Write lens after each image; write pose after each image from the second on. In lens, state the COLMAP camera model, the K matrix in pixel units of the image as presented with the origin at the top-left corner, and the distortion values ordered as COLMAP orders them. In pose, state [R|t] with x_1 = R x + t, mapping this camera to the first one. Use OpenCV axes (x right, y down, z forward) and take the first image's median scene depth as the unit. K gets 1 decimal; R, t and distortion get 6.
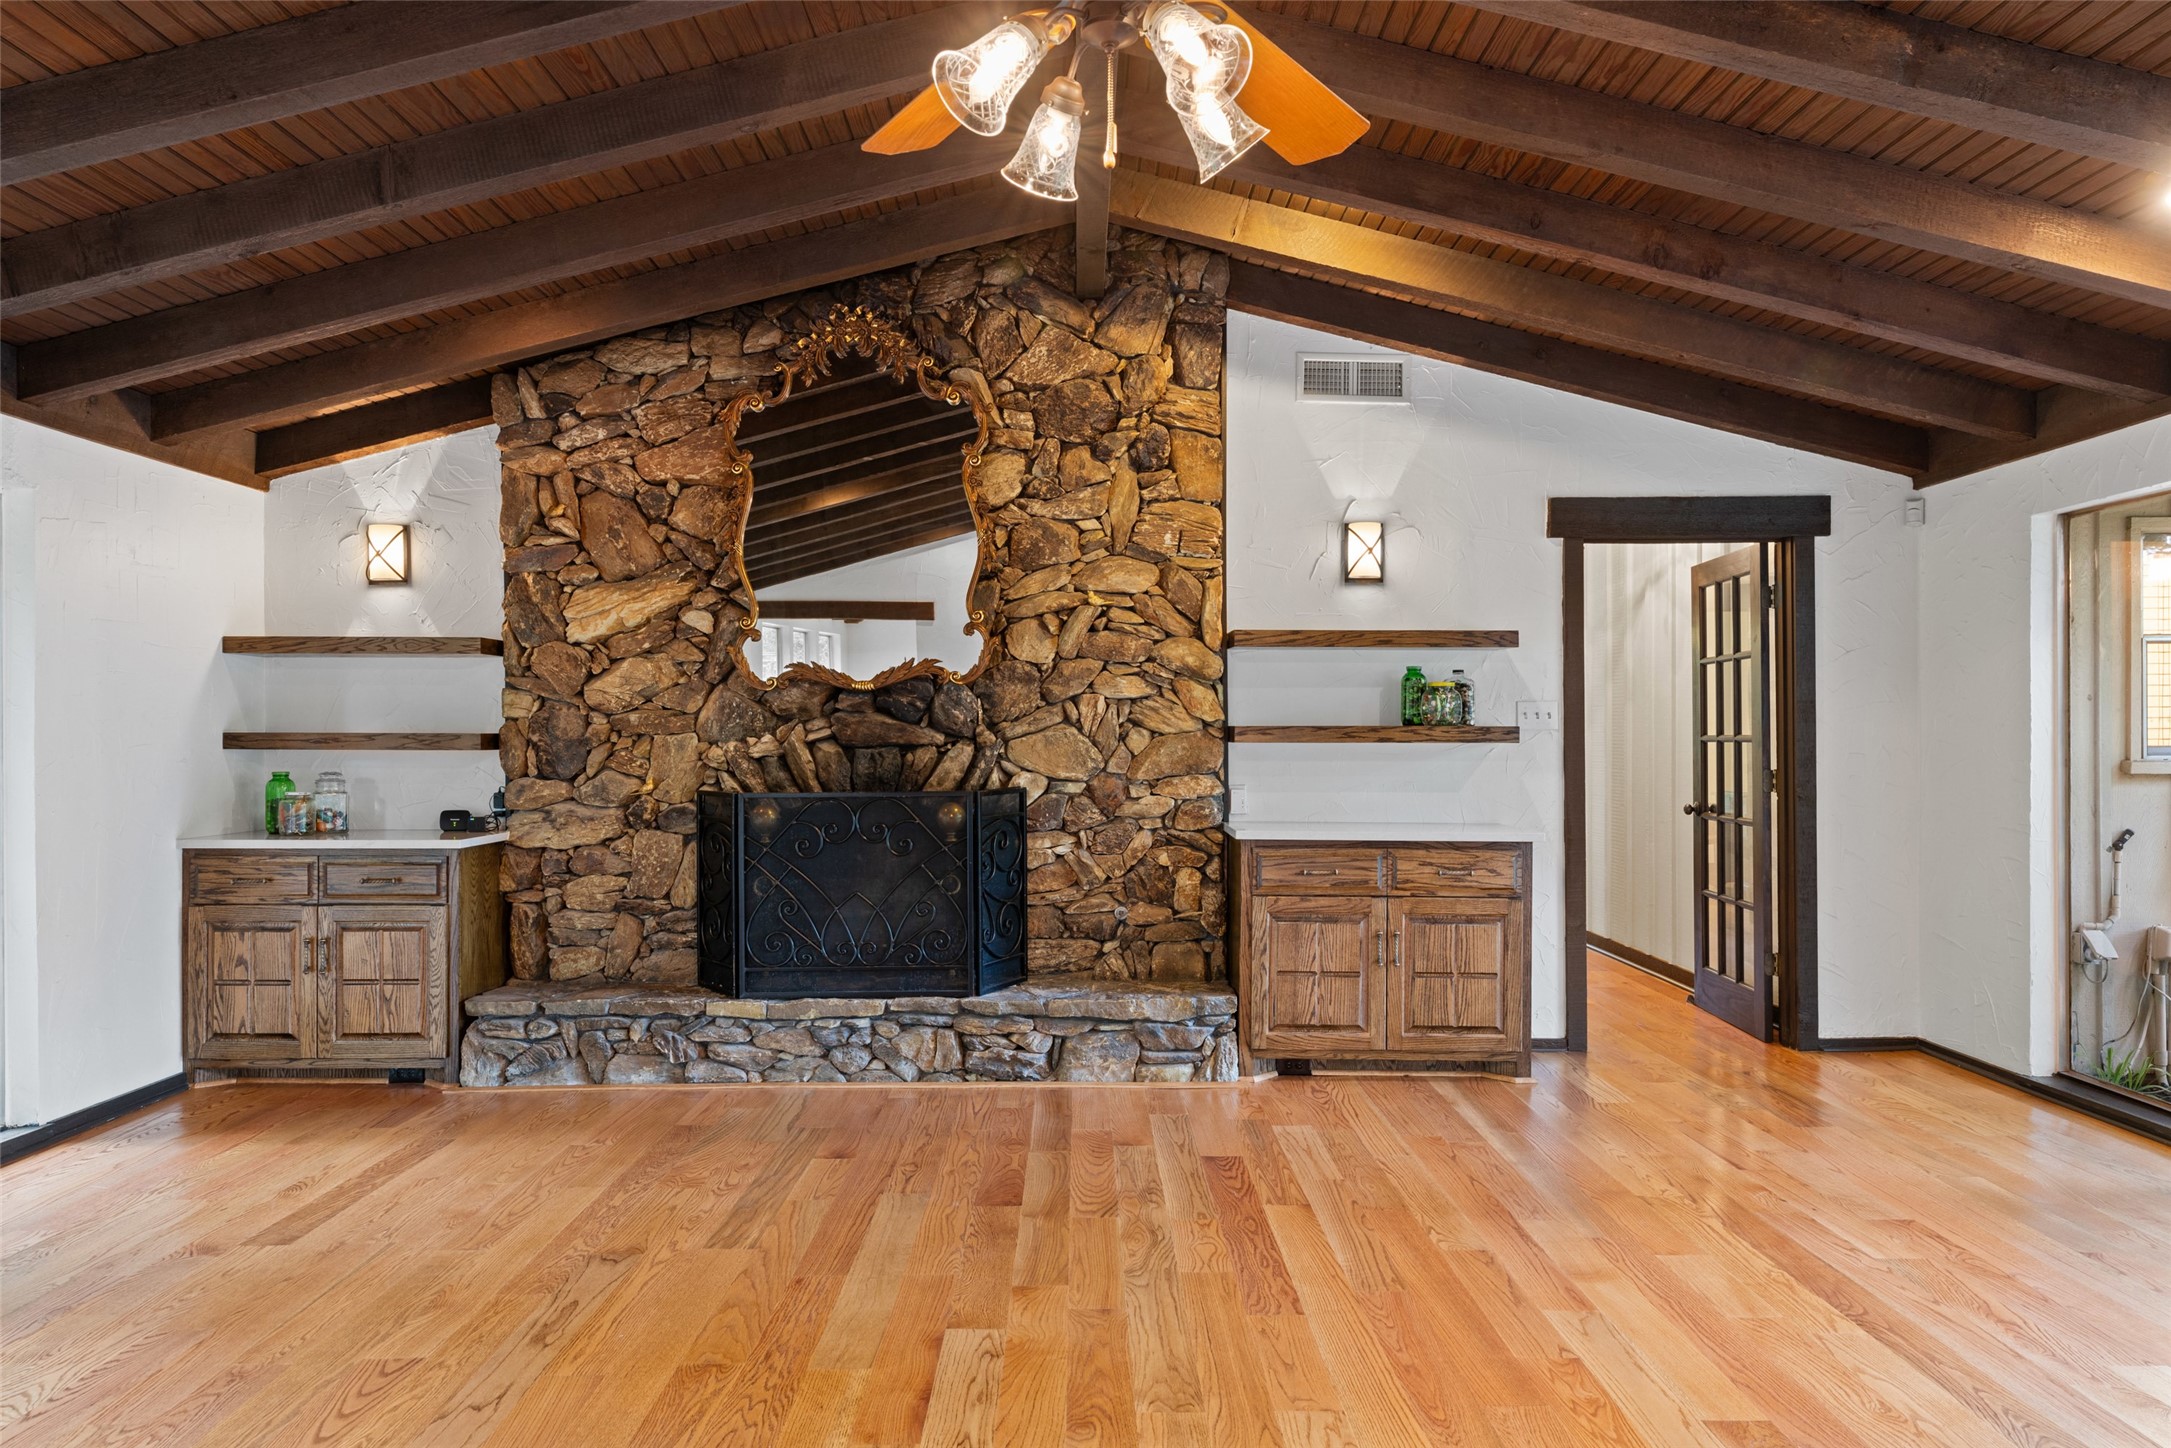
lens RADIAL K [[1449.8, 0, 1087.3], [0, 1449.8, 721.5], [0, 0, 1]] dist [0.000750, -0.001654]
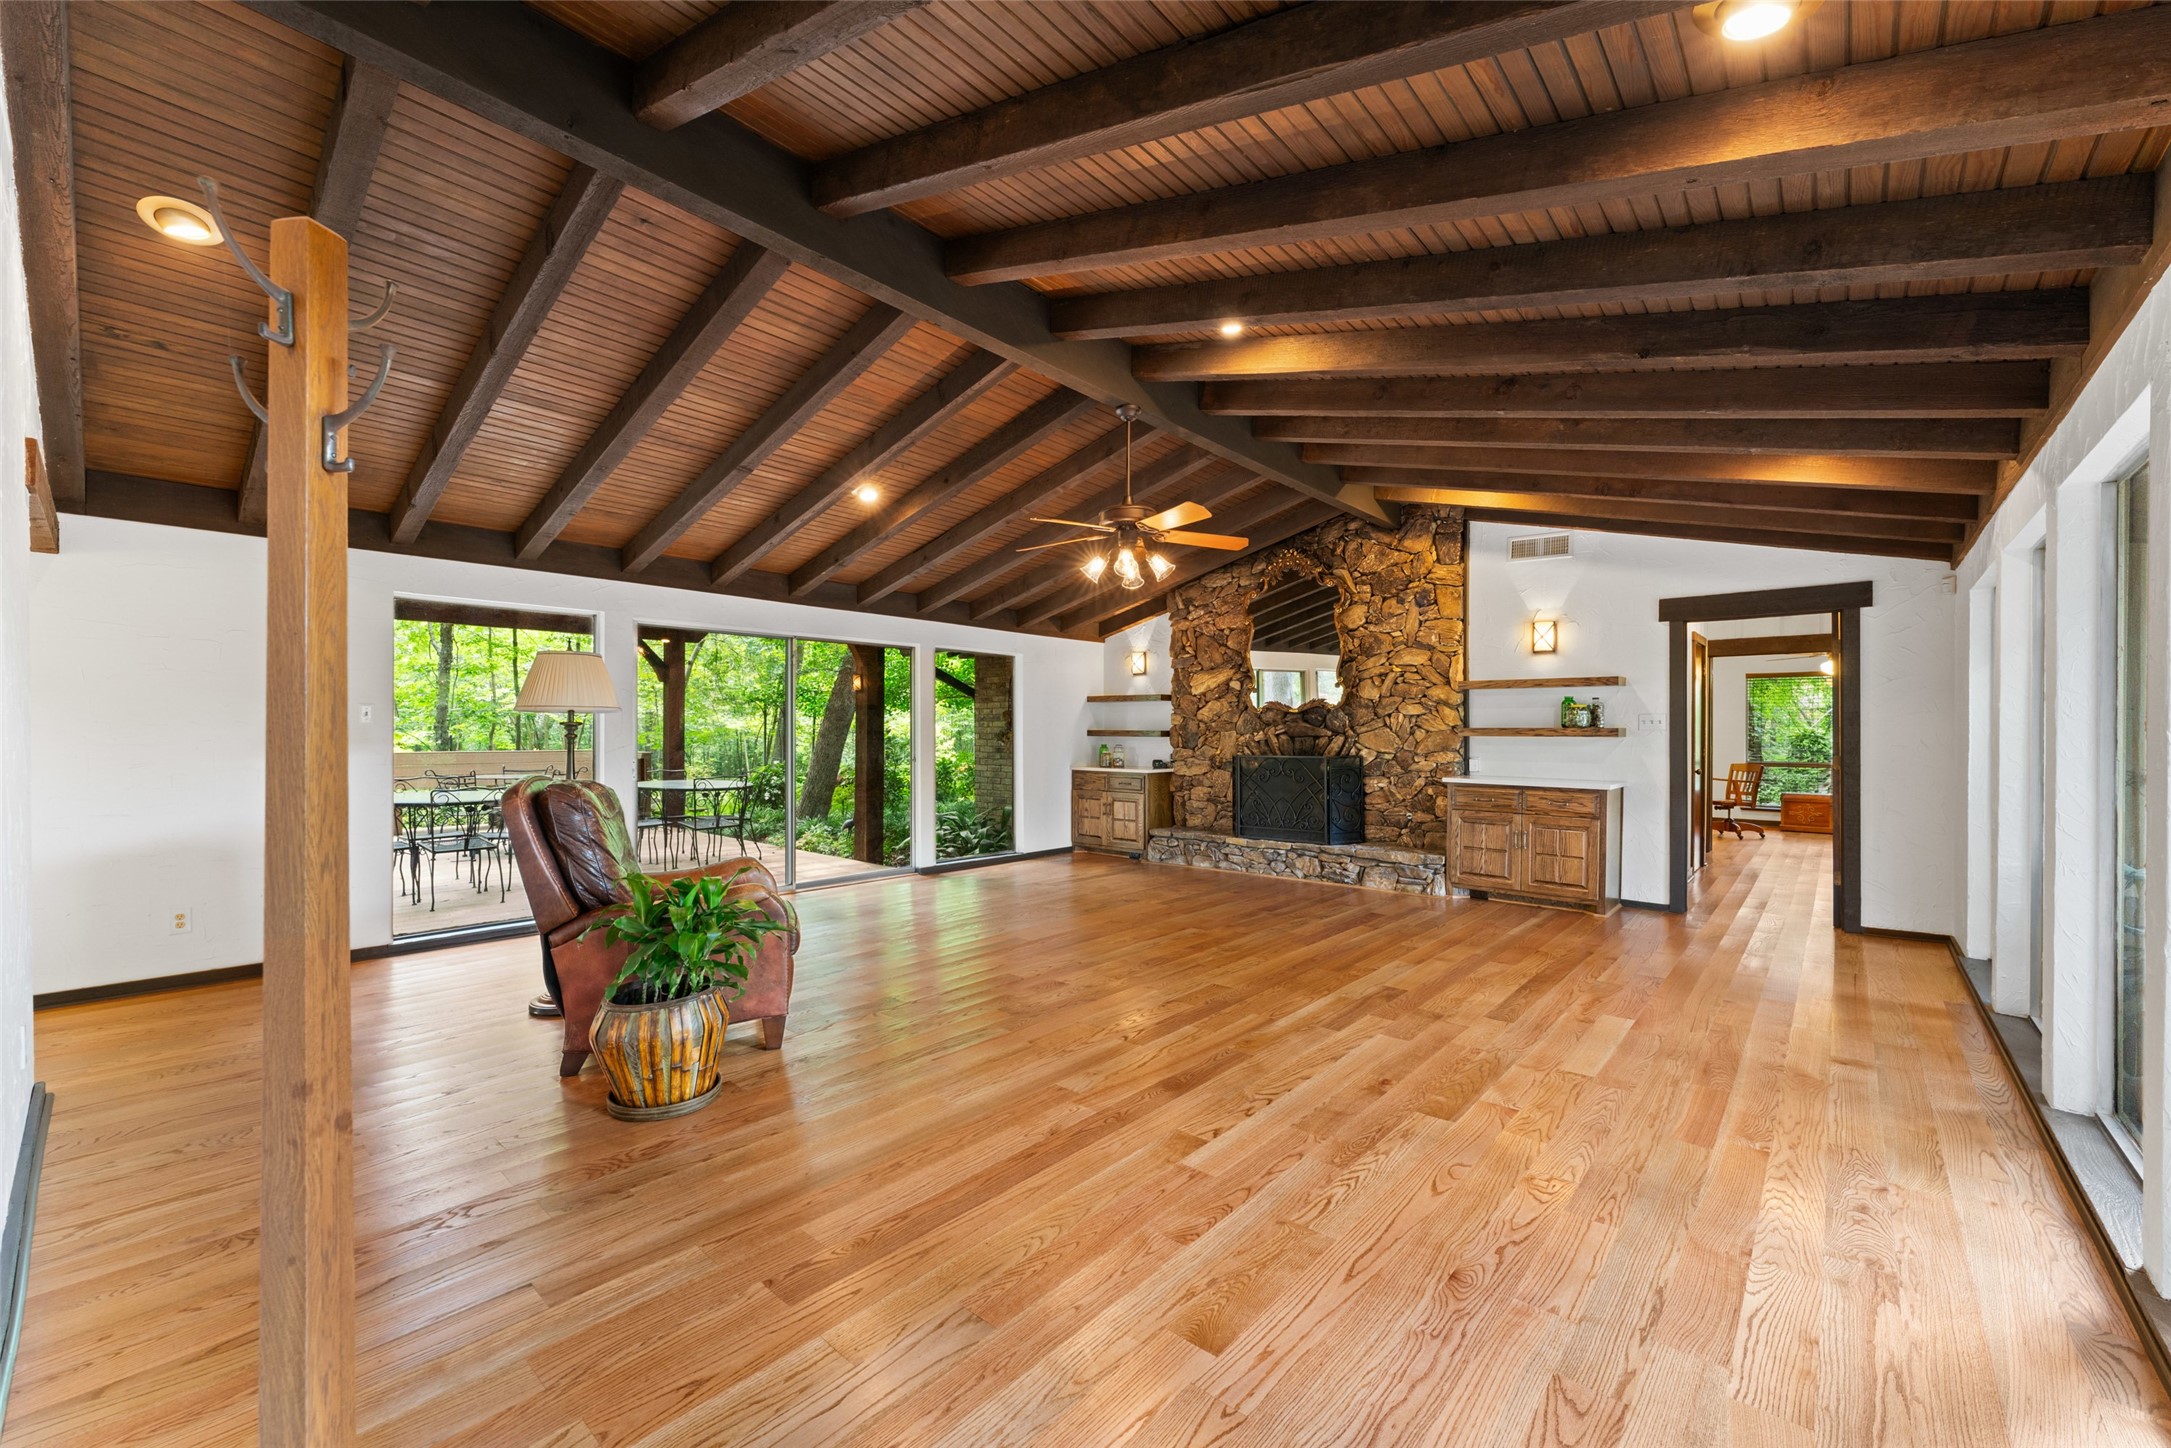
lens RADIAL K [[870.9, 0, 1083.3], [0, 870.9, 732.4], [0, 0, 1]] dist [-0.003308, 0.000432]
pose [[0.748334, 0.003658, -0.663313, 0.517270], [0.000933, 0.999978, 0.006568, 0.000793], [0.663322, -0.005534, 0.748314, -0.275832]]
